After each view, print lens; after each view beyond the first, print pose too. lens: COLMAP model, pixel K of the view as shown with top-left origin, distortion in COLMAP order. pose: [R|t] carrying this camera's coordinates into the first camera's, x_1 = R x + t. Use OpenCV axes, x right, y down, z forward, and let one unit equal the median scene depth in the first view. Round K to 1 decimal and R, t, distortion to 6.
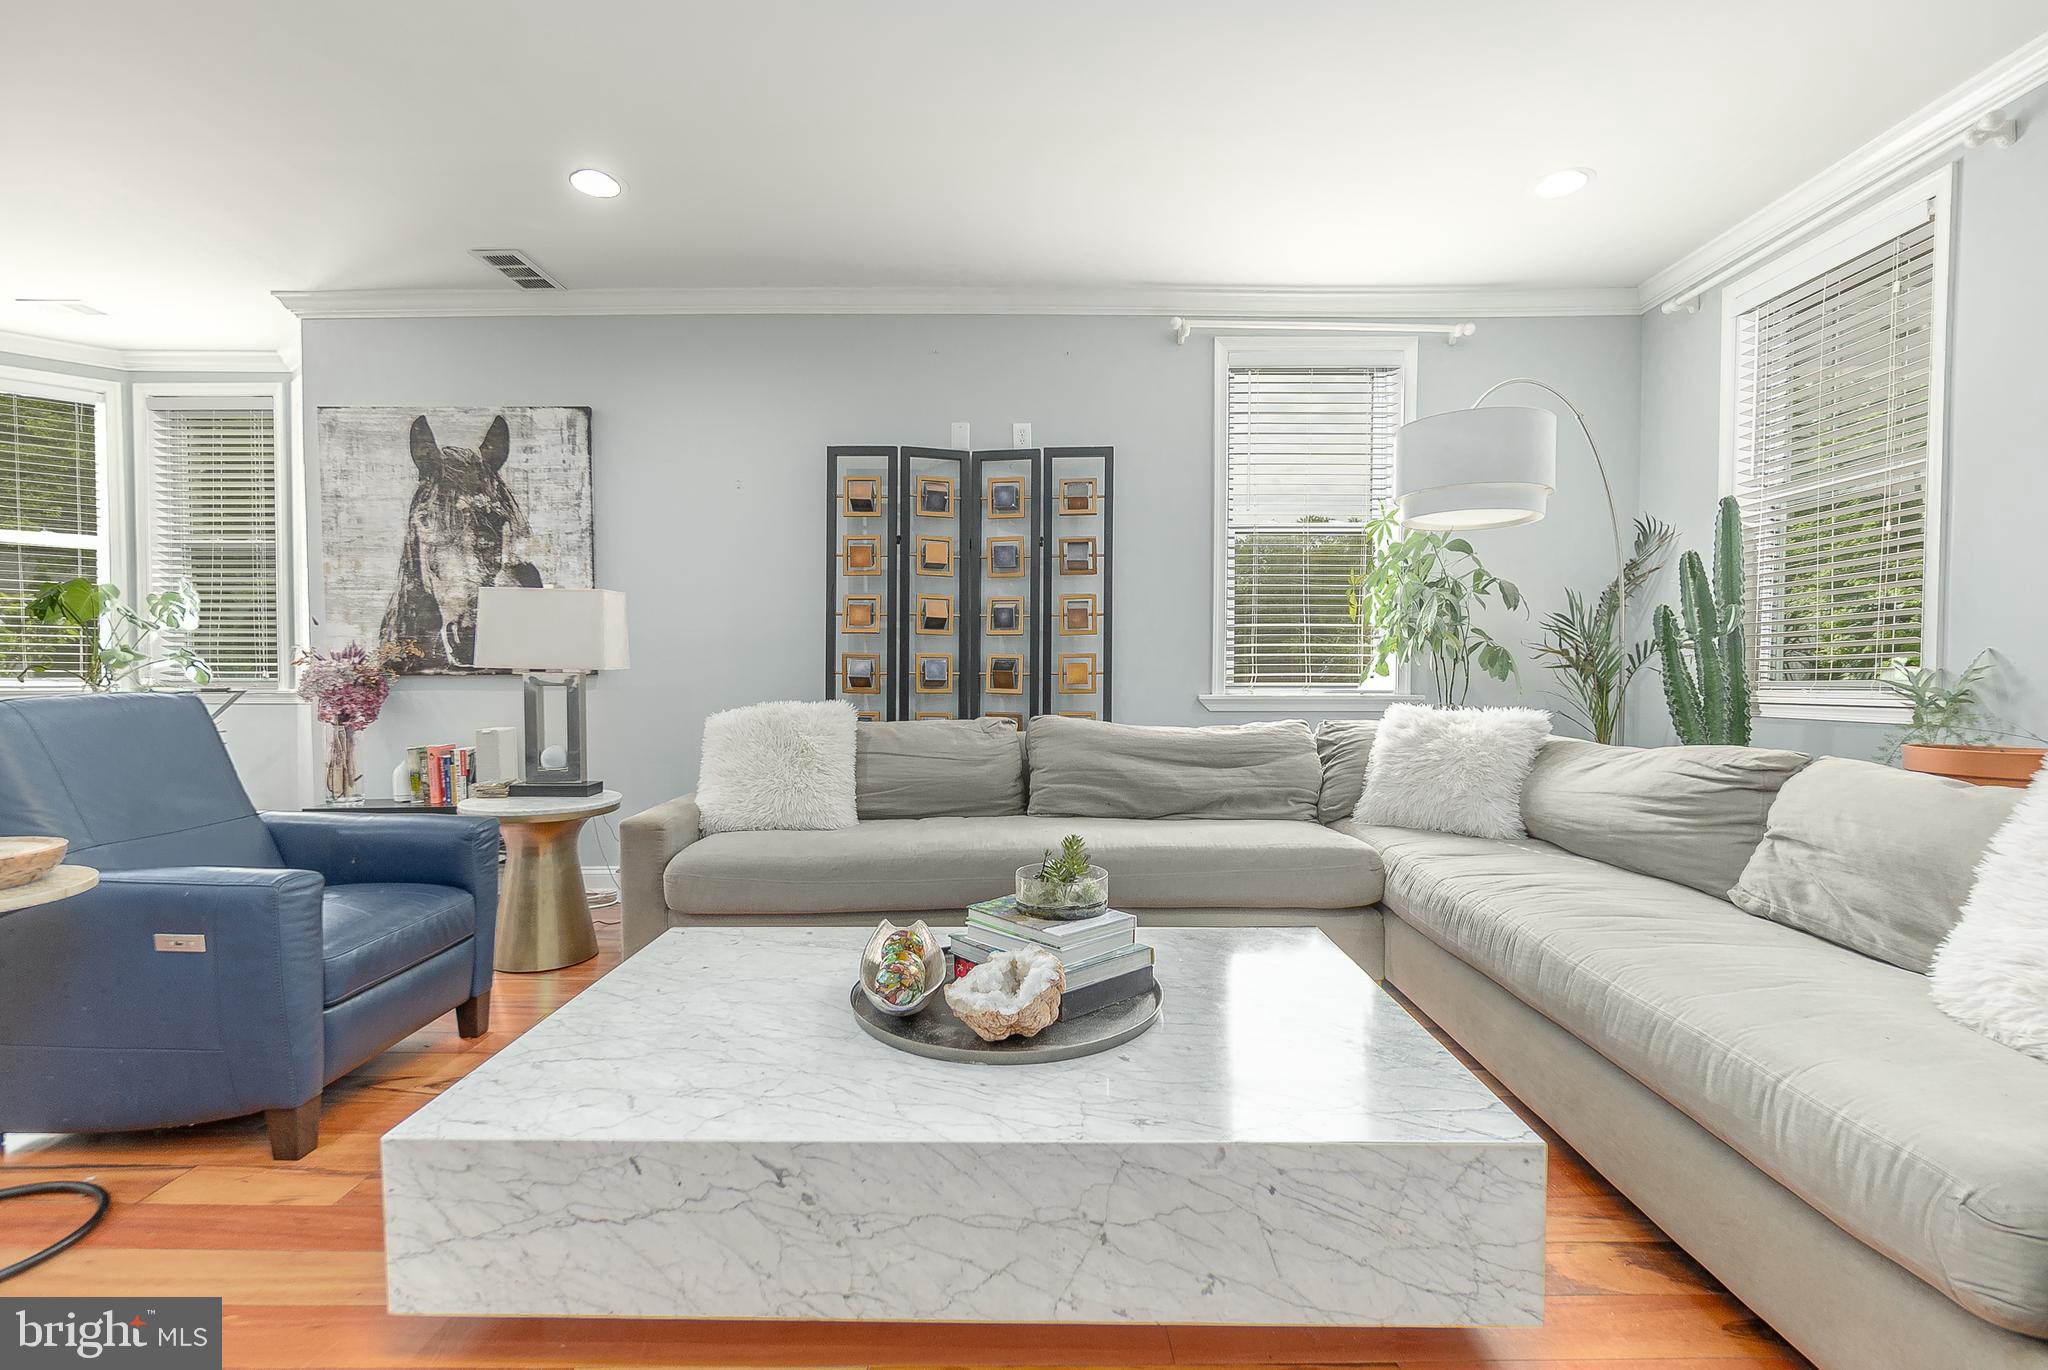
lens RADIAL K [[931.4, 0, 1040.4], [0, 931.4, 703.4], [0, 0, 1]] dist [-0.003227, -0.000341]
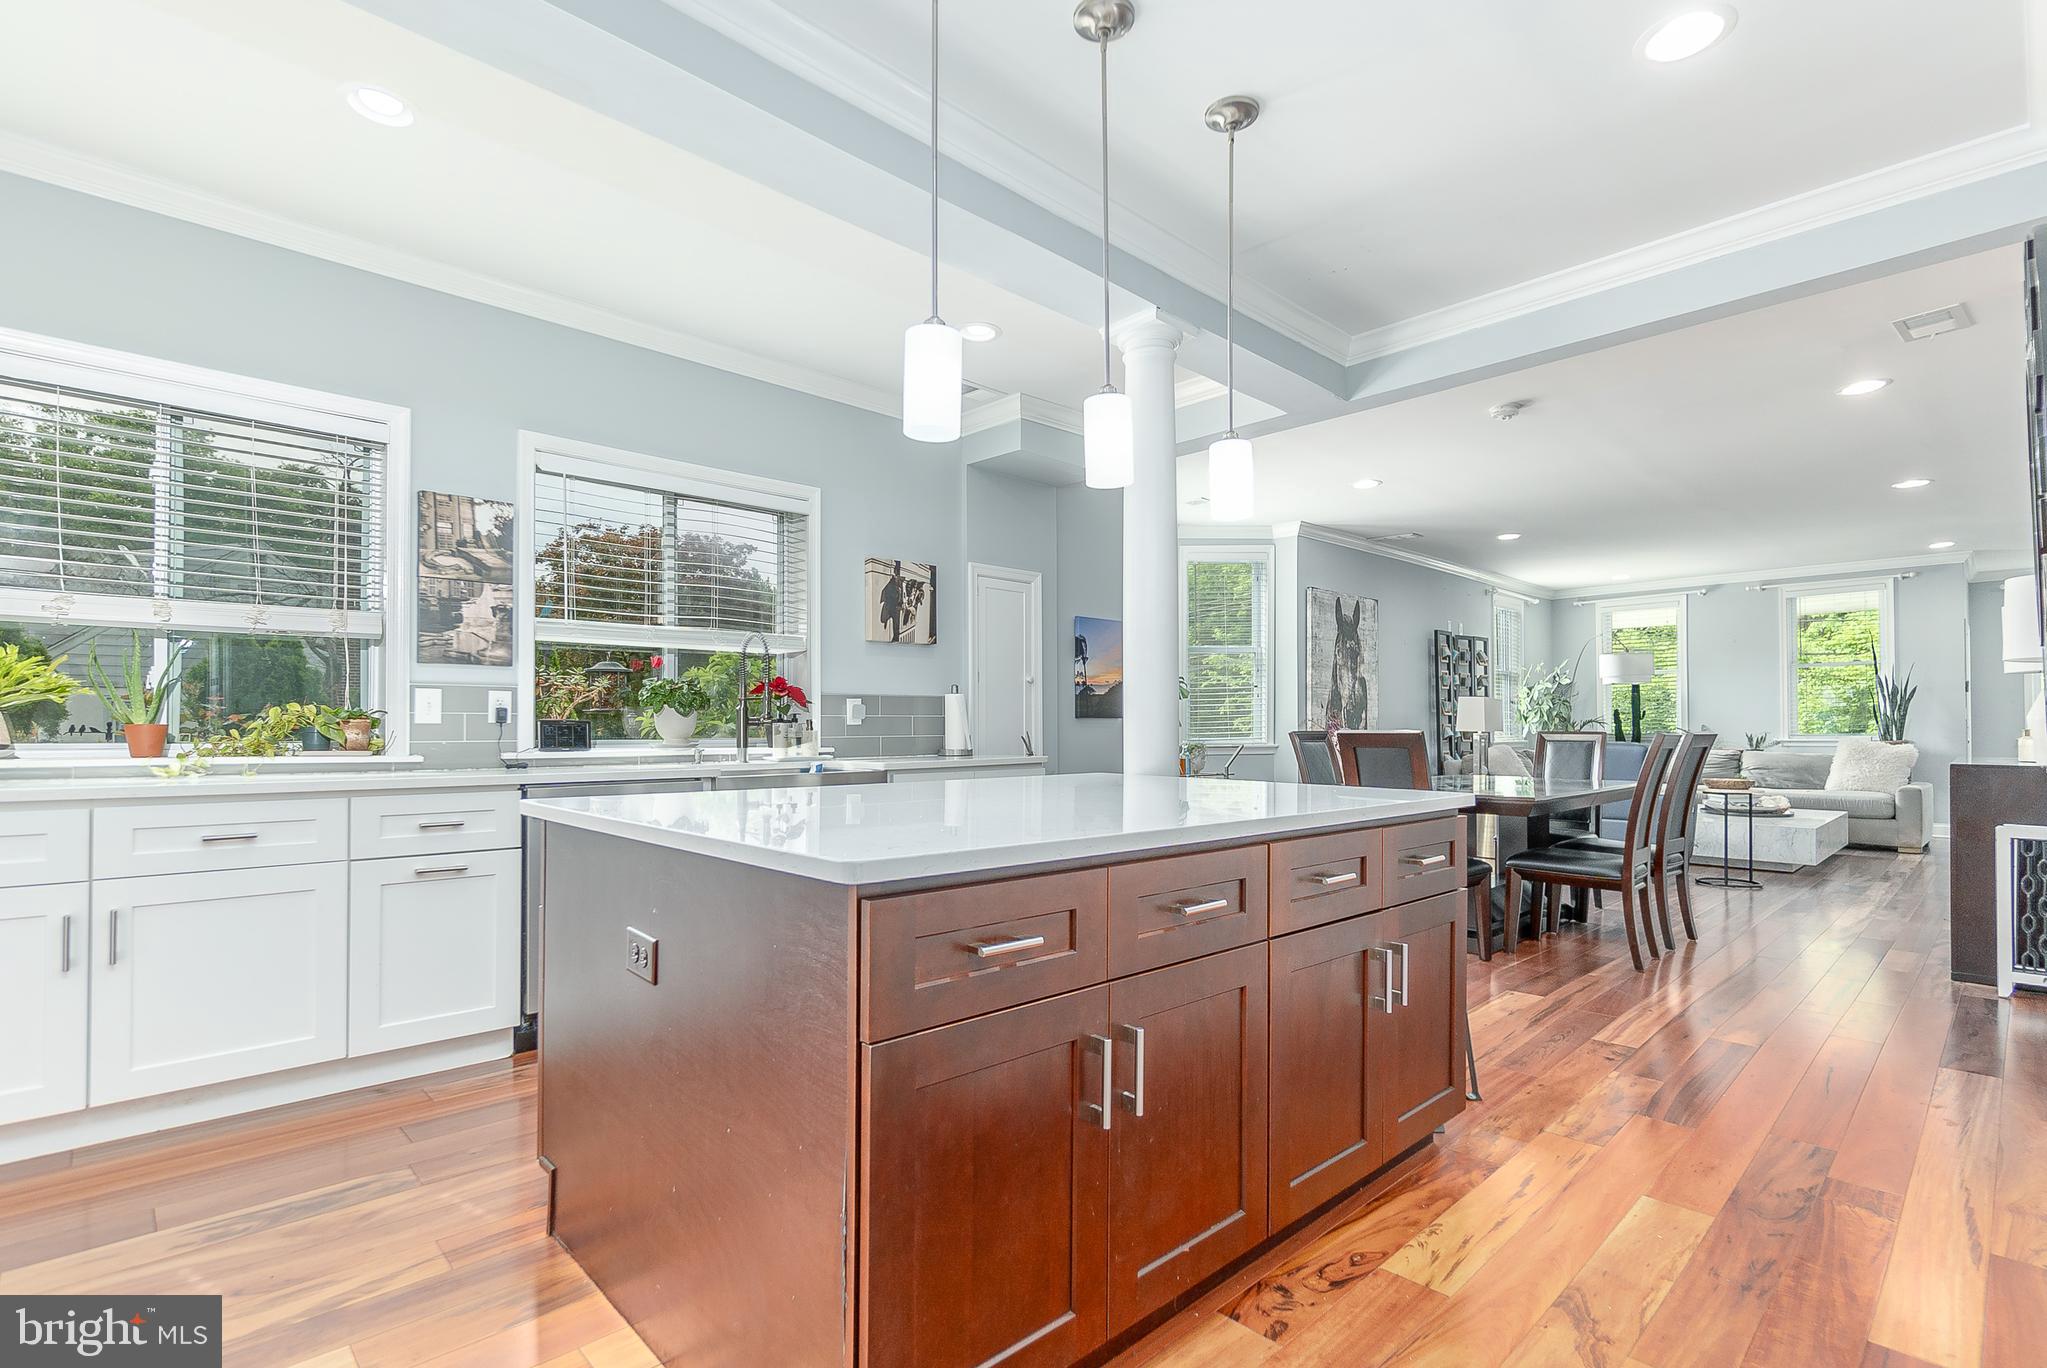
lens RADIAL K [[963.8, 0, 1013.1], [0, 963.8, 723.3], [0, 0, 1]] dist [0.000335, -0.000248]
pose [[0.720477, 0.000380, 0.693479, -2.476851], [0.024570, 0.999358, -0.026075, -0.020486], [-0.693044, 0.035825, 0.720005, 0.065989]]
